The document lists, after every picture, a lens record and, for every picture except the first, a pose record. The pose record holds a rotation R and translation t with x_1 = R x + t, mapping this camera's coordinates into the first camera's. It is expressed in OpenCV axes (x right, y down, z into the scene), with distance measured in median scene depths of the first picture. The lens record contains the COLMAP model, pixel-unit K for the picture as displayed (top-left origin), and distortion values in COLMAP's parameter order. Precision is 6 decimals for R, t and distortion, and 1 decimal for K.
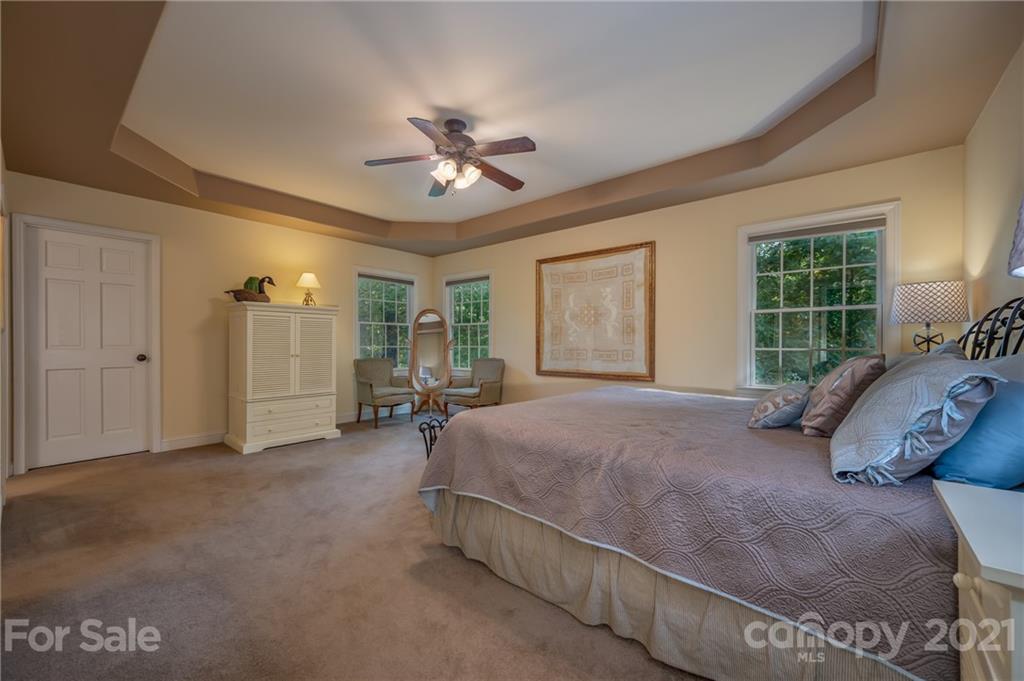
lens RADIAL K [[399.2, 0, 514.7], [0, 399.2, 344.4], [0, 0, 1]] dist [-0.001300, 0.000122]
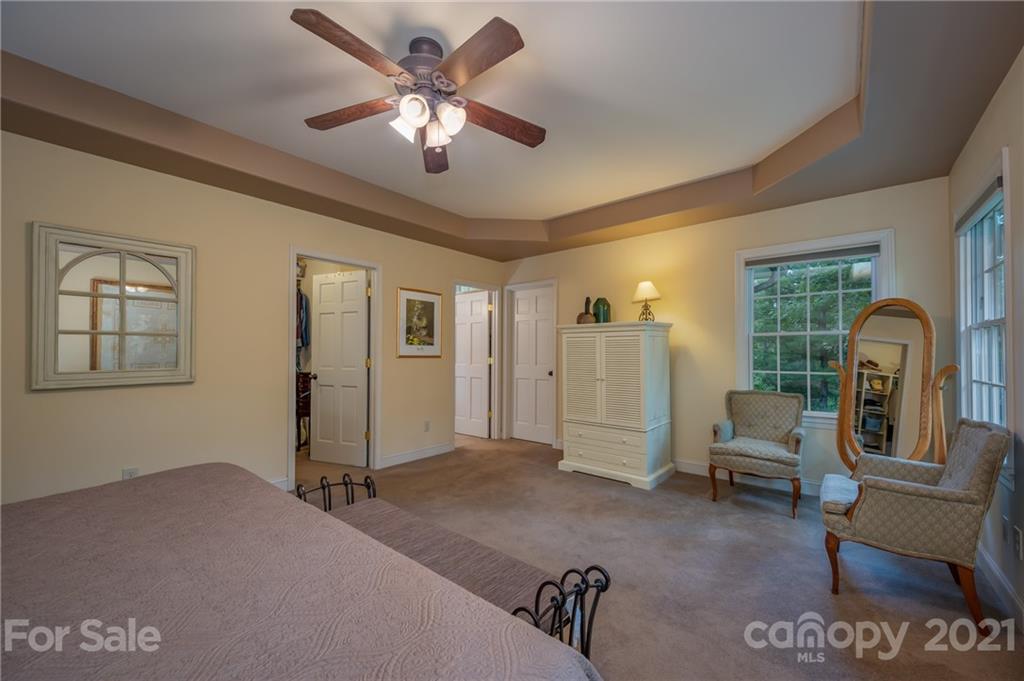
lens RADIAL K [[398.6, 0, 514.1], [0, 398.6, 345.8], [0, 0, 1]] dist [0.002539, 0.000296]
pose [[0.004153, -0.018257, -0.999825, 0.355783], [-0.000860, 0.999833, -0.018261, -0.031192], [0.999991, 0.000935, 0.004137, 0.803130]]
